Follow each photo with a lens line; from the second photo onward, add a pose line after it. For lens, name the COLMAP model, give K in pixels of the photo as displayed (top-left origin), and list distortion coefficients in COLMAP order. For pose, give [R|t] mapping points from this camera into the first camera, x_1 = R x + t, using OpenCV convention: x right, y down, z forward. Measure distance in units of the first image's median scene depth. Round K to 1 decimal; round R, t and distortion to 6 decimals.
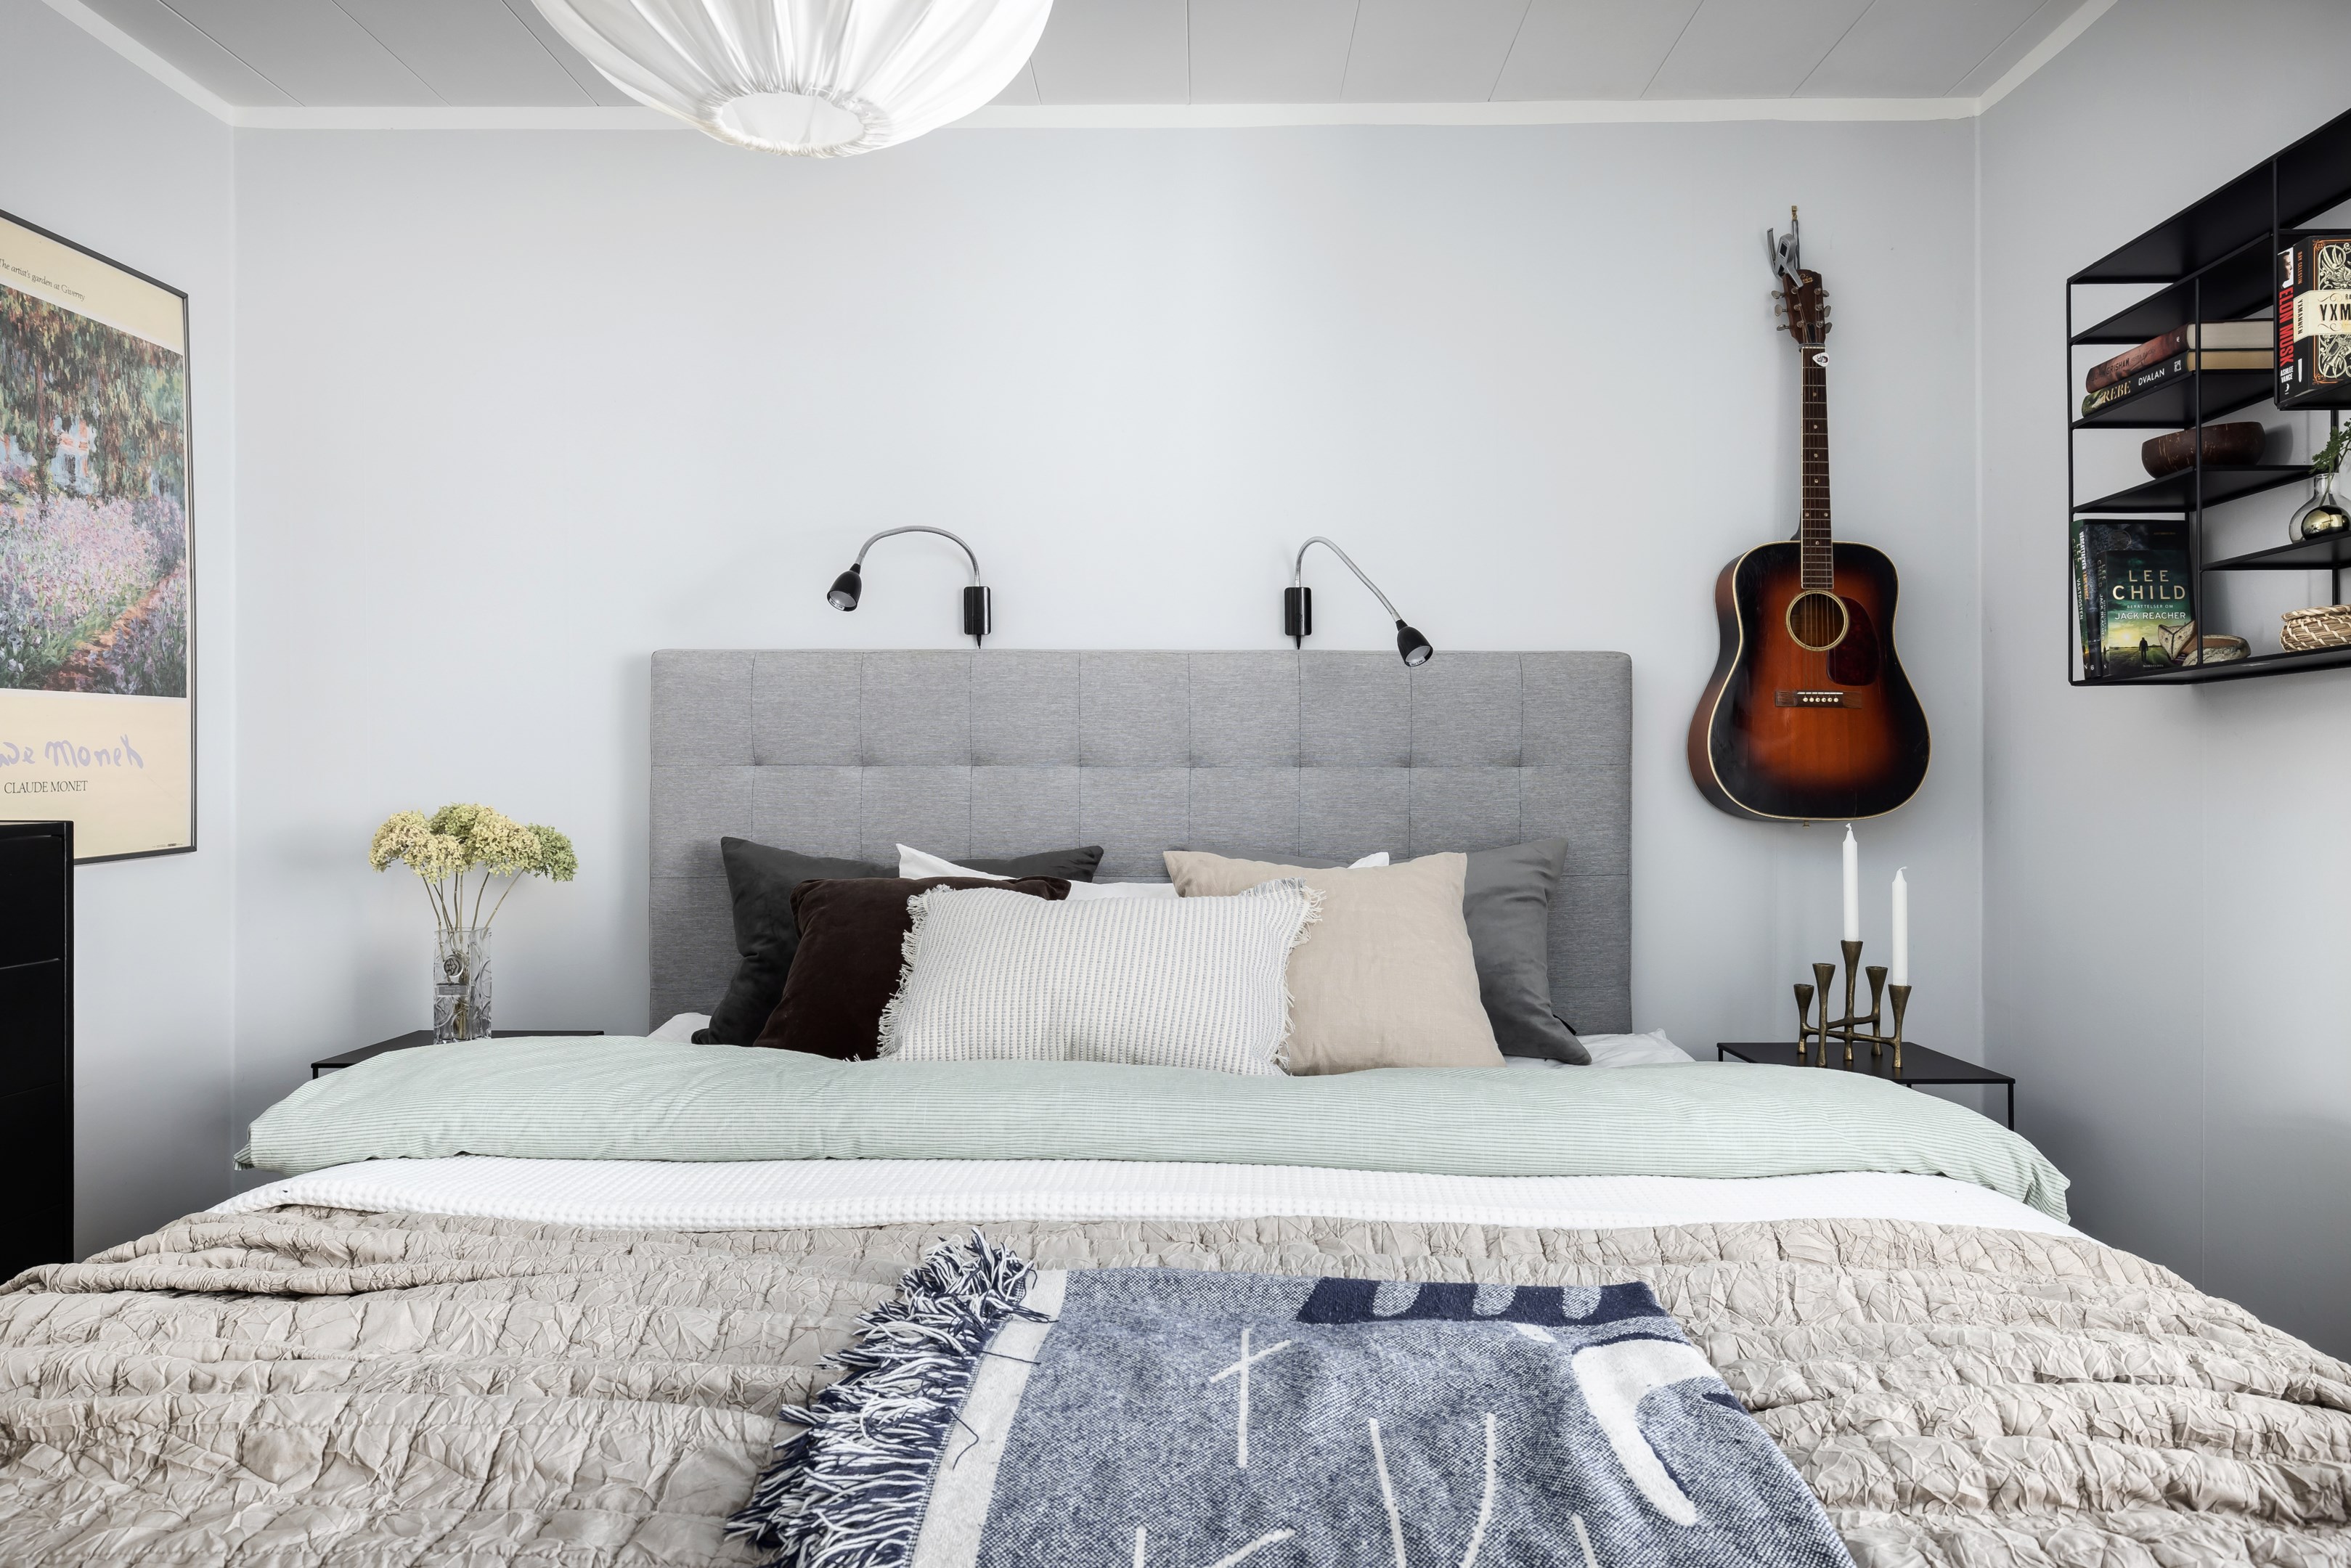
lens RADIAL K [[1548.0, 0, 1175.5], [0, 1548.0, 784.0], [0, 0, 1]] dist [0.000217, 0.002380]
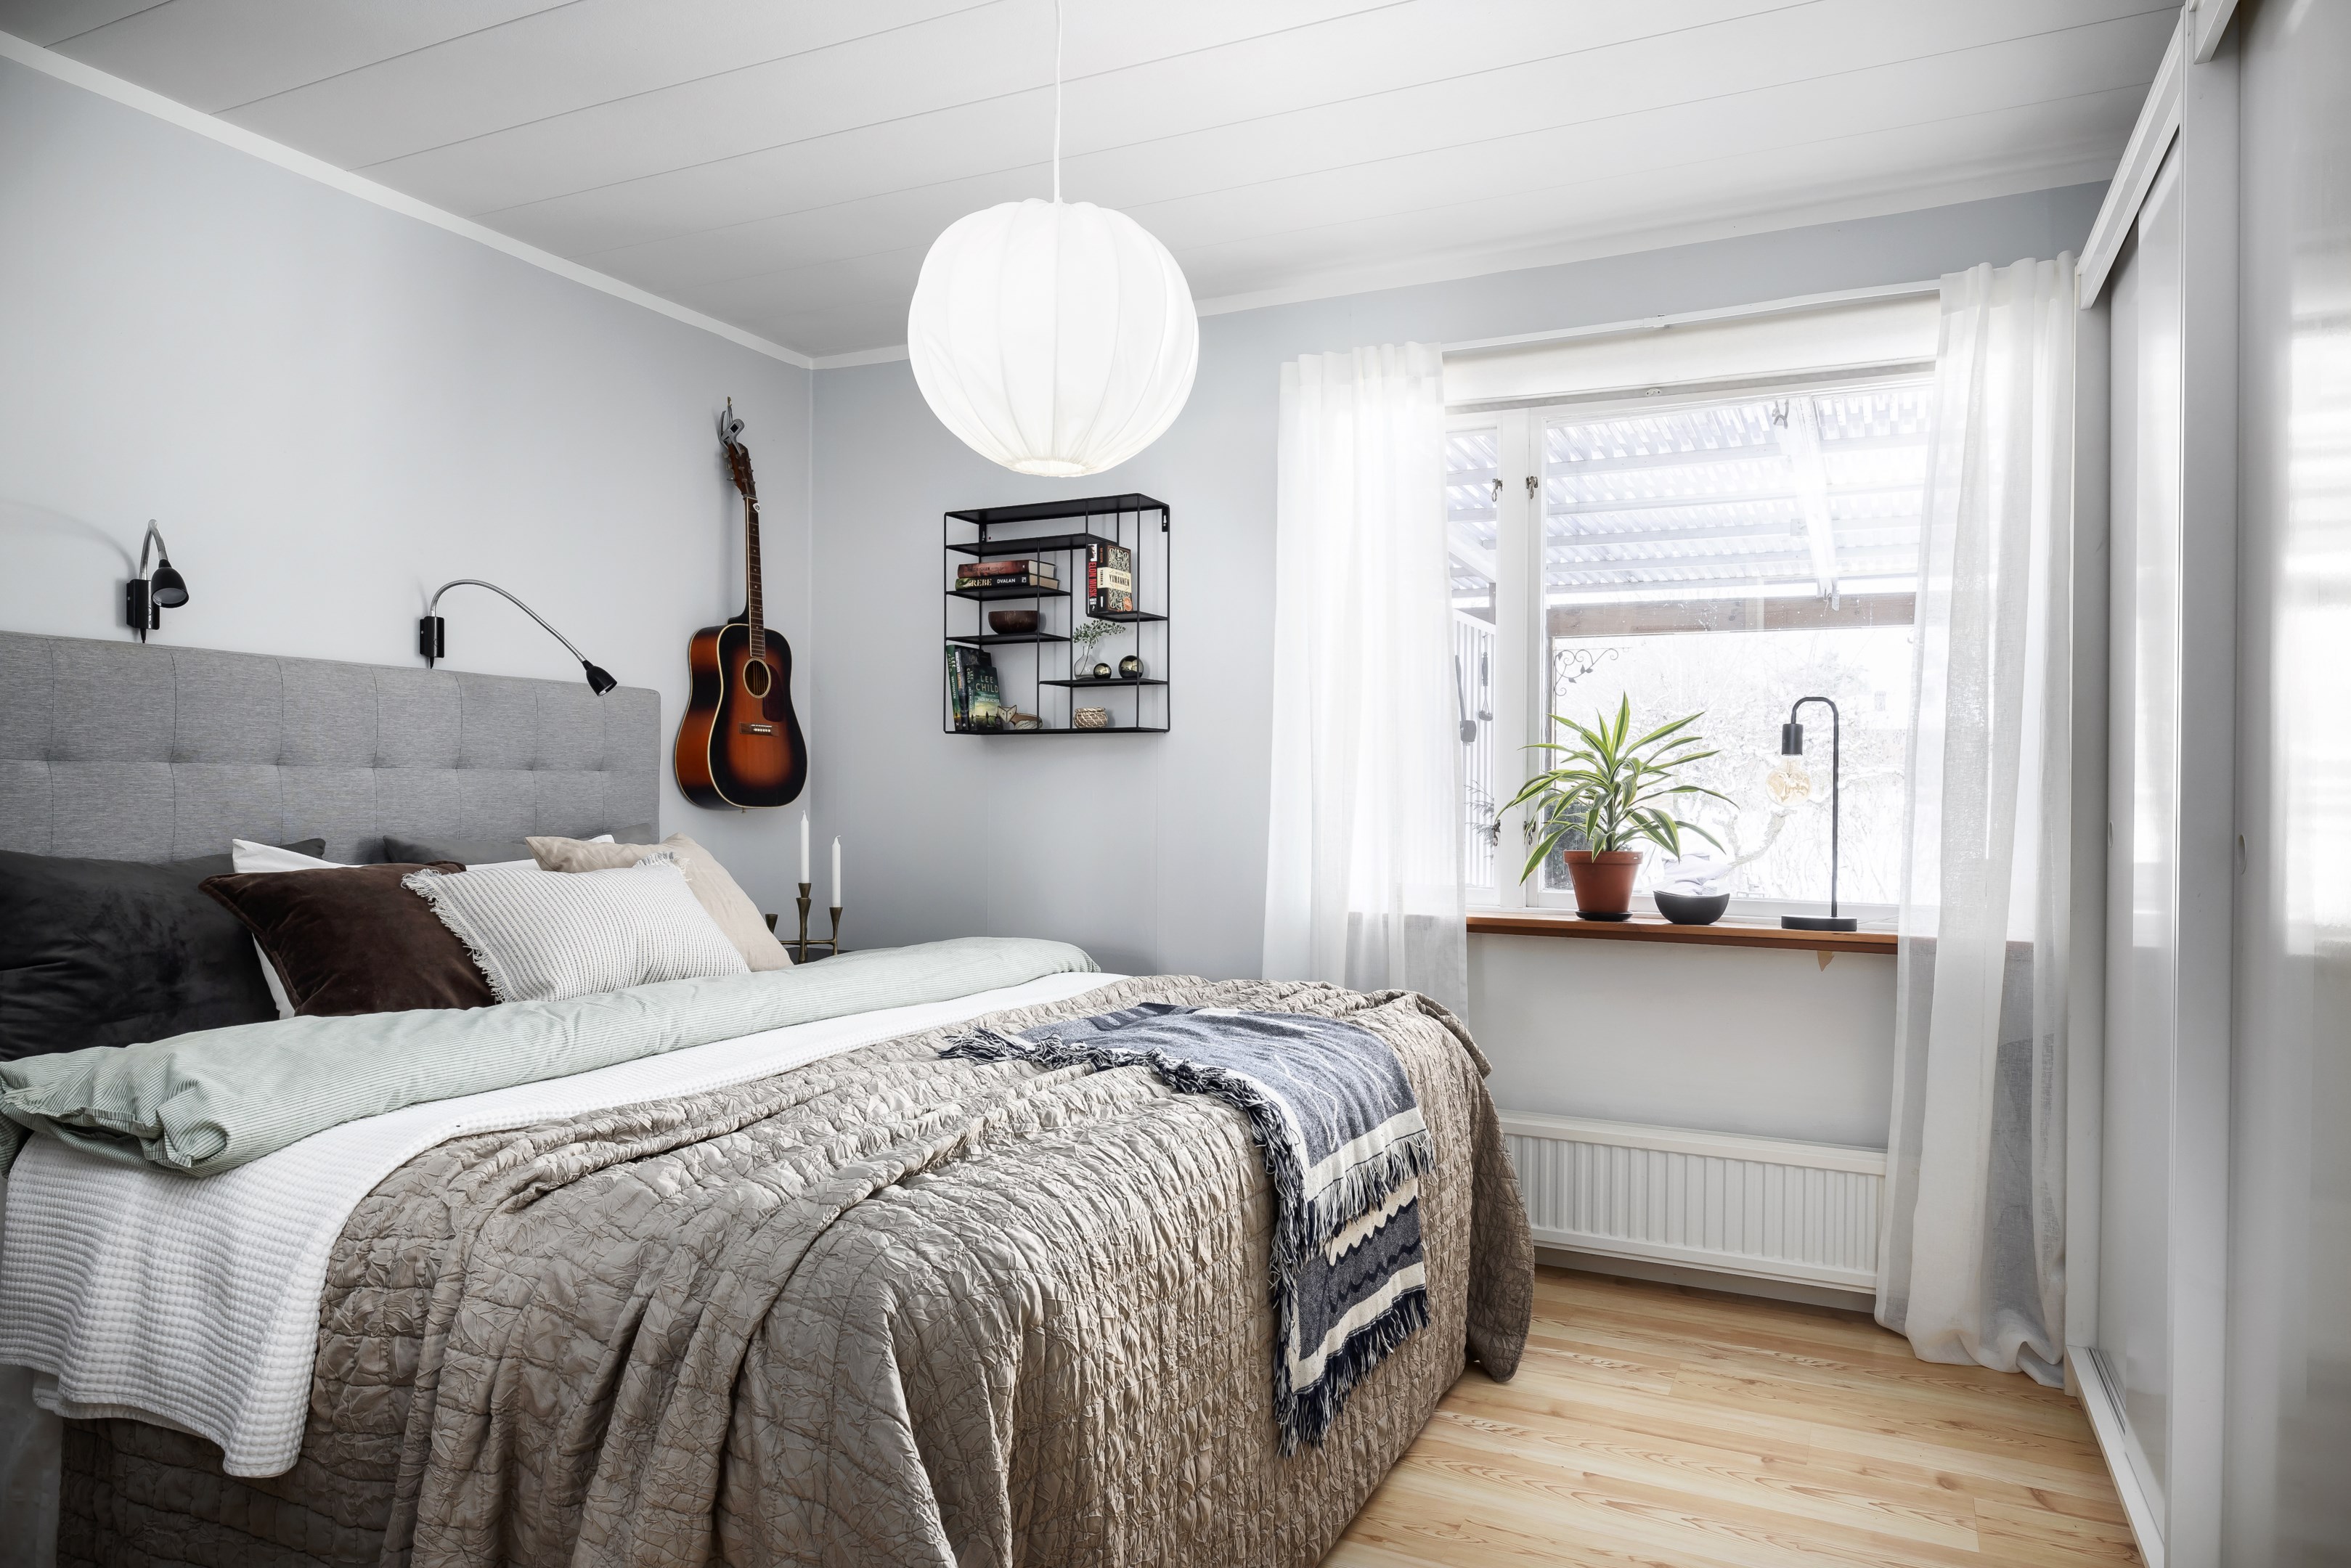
lens RADIAL K [[1452.9, 0, 1175.5], [0, 1452.9, 784.0], [0, 0, 1]] dist [-0.001000, -0.000528]
pose [[0.424092, 0.005724, 0.905601, -0.710006], [-0.009272, 0.999955, -0.001979, -0.001990], [-0.905572, -0.007558, 0.424126, 0.013460]]
